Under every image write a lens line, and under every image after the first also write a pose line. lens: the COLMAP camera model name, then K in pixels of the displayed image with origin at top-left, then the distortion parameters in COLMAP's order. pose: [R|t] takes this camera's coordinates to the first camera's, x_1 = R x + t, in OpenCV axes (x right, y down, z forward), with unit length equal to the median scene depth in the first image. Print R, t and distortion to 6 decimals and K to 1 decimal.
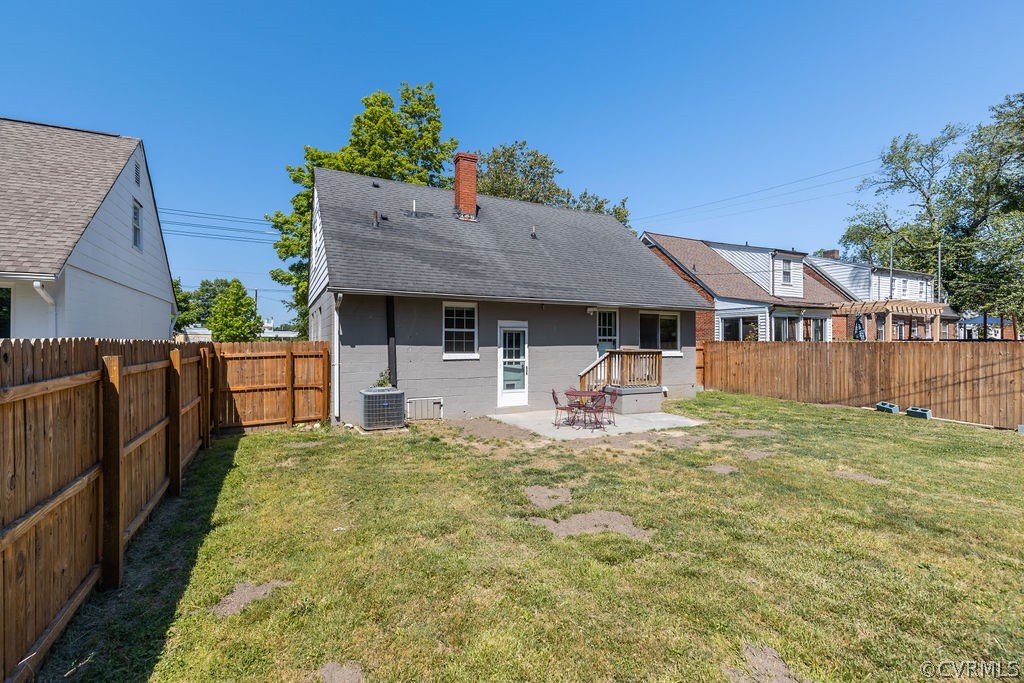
lens RADIAL K [[468.1, 0, 511.7], [0, 468.1, 343.8], [0, 0, 1]] dist [0.014083, -0.000024]
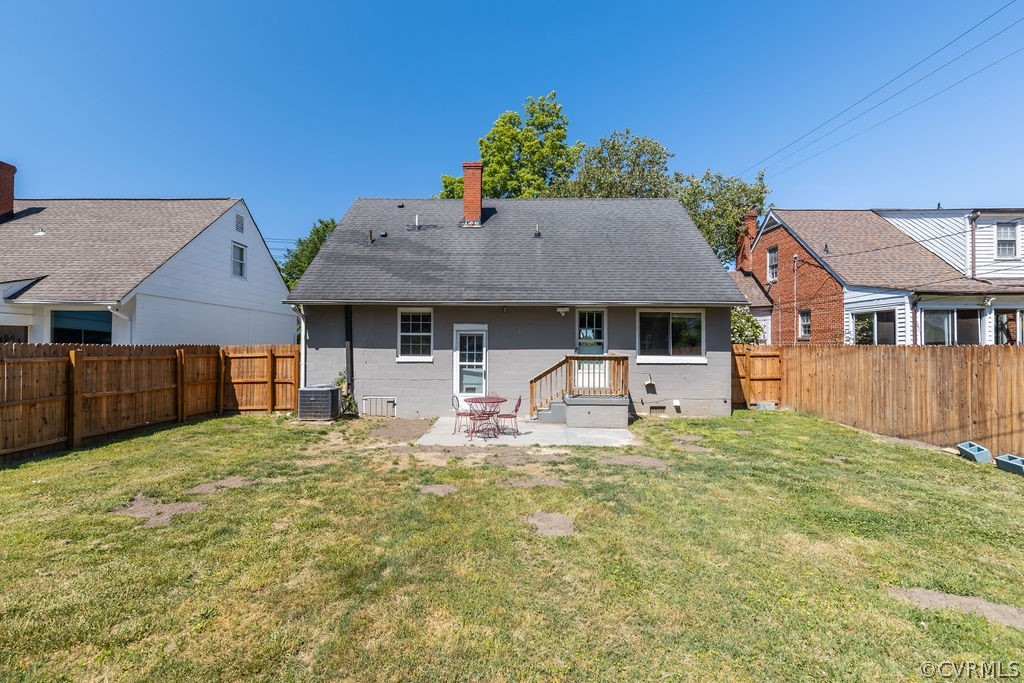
lens RADIAL K [[468.1, 0, 511.0], [0, 468.1, 341.8], [0, 0, 1]] dist [0.014083, -0.000024]
pose [[0.882496, -0.003710, -0.470305, 0.540647], [-0.003326, 0.999895, -0.014130, 0.002133], [0.470308, 0.014034, 0.882391, 0.160481]]
